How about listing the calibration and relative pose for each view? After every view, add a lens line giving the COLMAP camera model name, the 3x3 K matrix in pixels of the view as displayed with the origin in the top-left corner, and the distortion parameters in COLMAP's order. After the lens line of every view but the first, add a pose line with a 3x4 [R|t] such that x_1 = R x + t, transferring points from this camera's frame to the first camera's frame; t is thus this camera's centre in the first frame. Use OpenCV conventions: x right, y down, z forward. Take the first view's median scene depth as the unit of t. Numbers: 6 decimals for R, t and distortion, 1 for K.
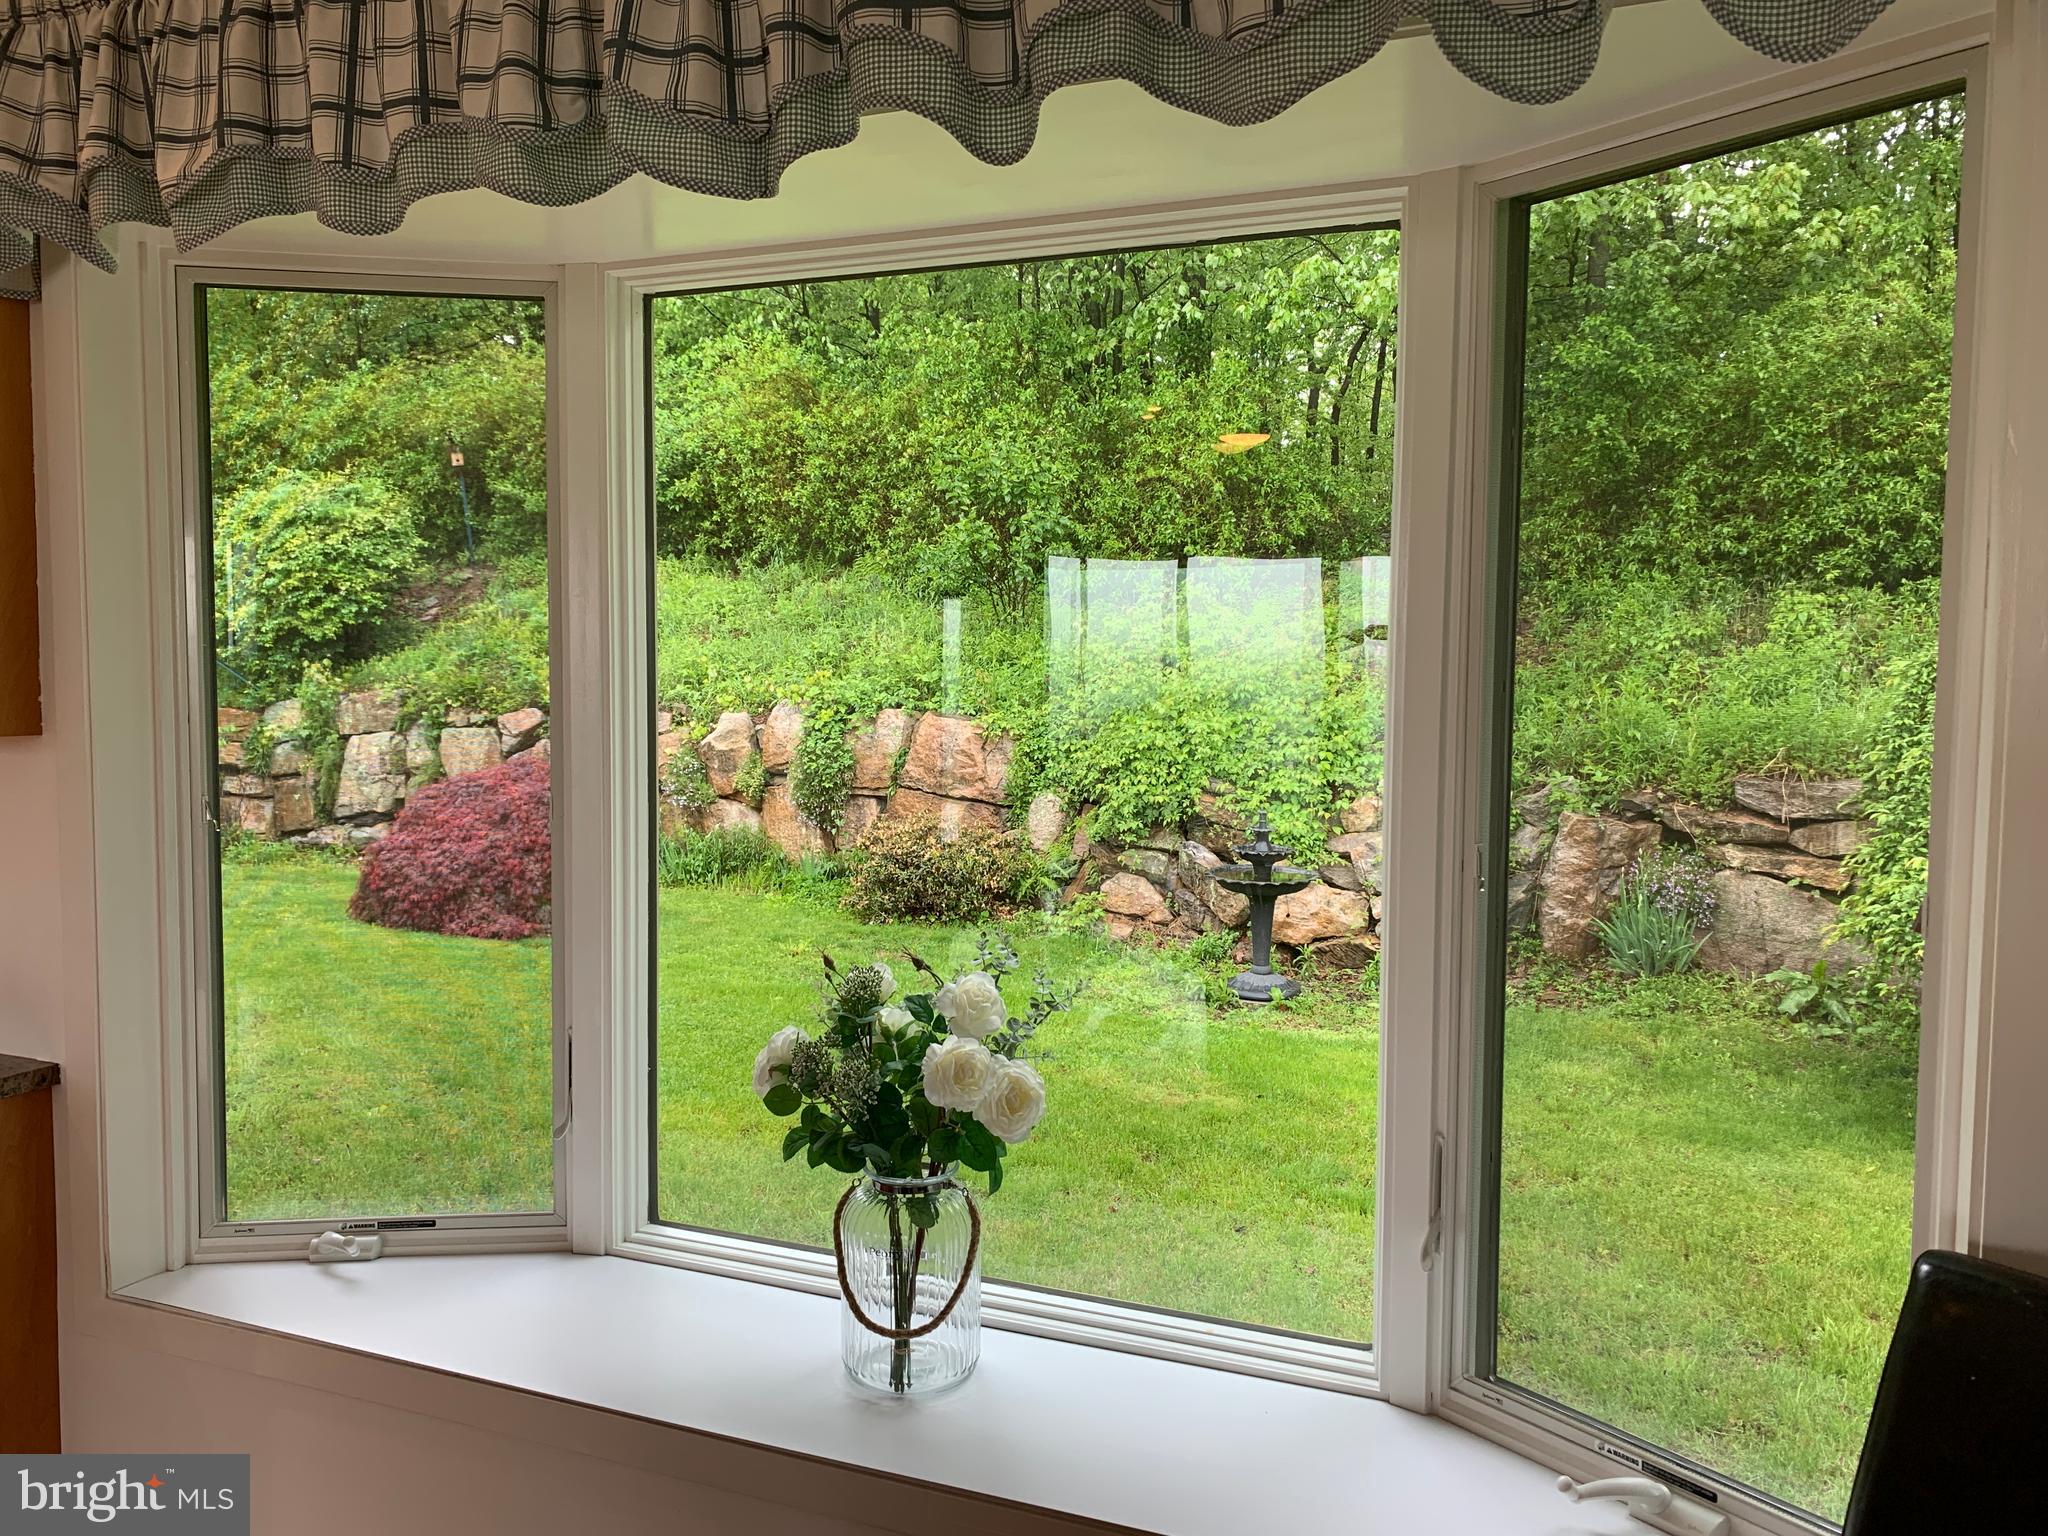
lens RADIAL K [[1539.5, 0, 1024.0], [0, 1539.5, 768.0], [0, 0, 1]] dist [0.078336, -0.172264]
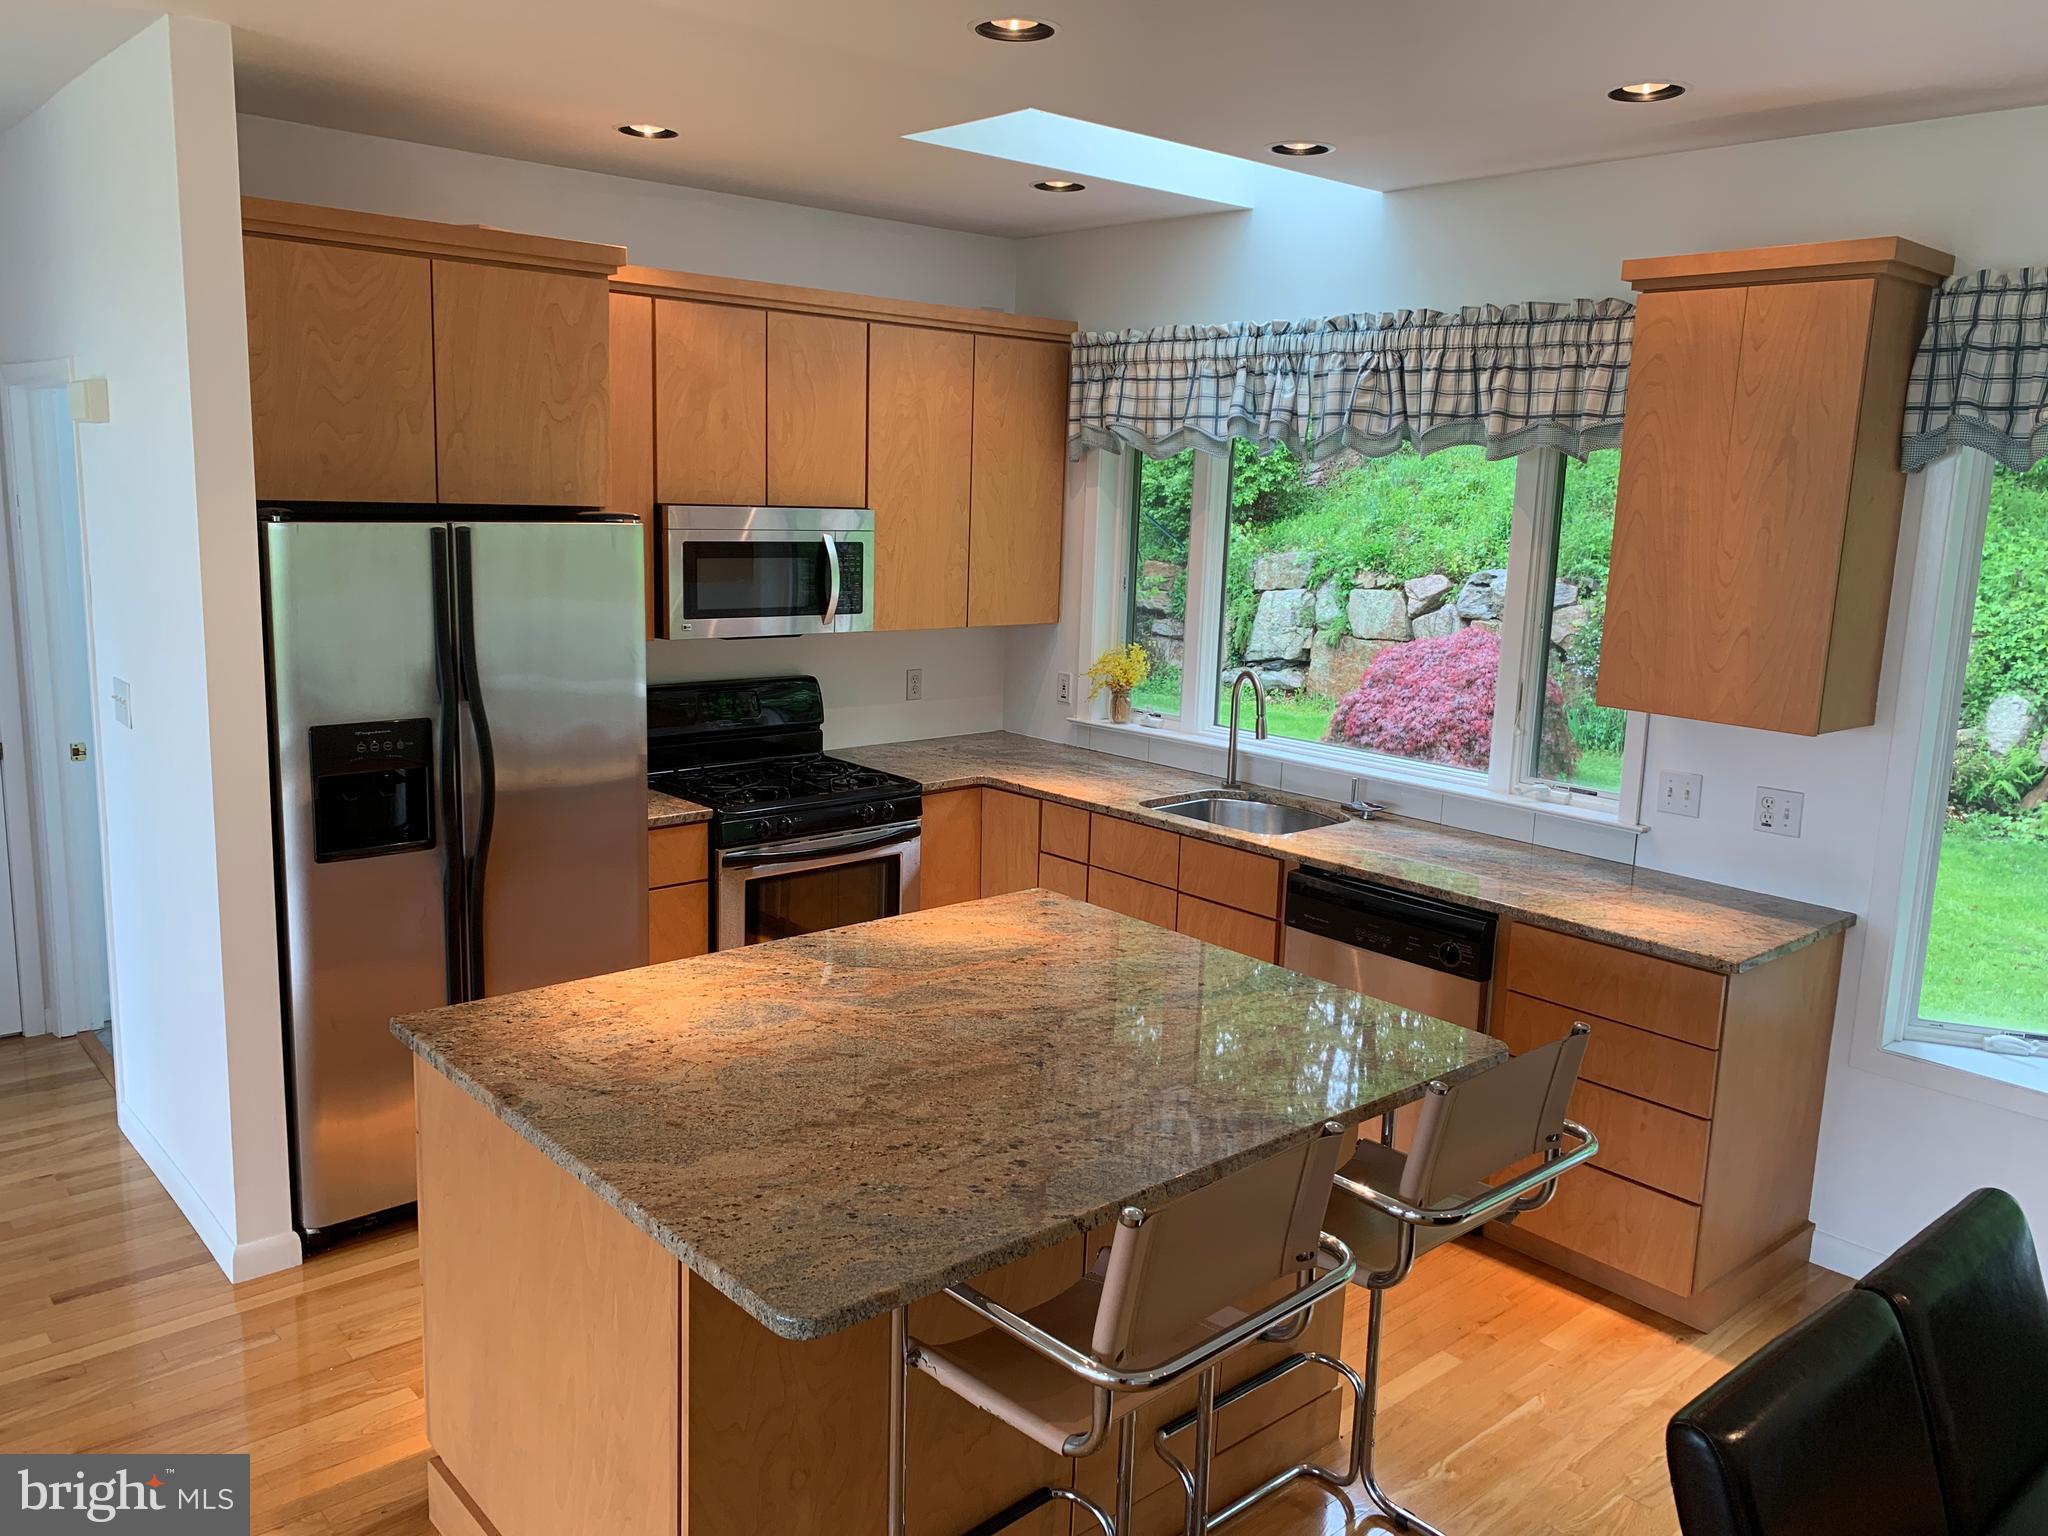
lens RADIAL K [[1539.5, 0, 1024.0], [0, 1539.5, 768.0], [0, 0, 1]] dist [0.078336, -0.172264]
pose [[0.898853, 0.096504, -0.427494, -0.097938], [-0.051305, 0.991918, 0.116045, -0.014935], [0.435238, -0.082375, 0.896539, -0.117887]]
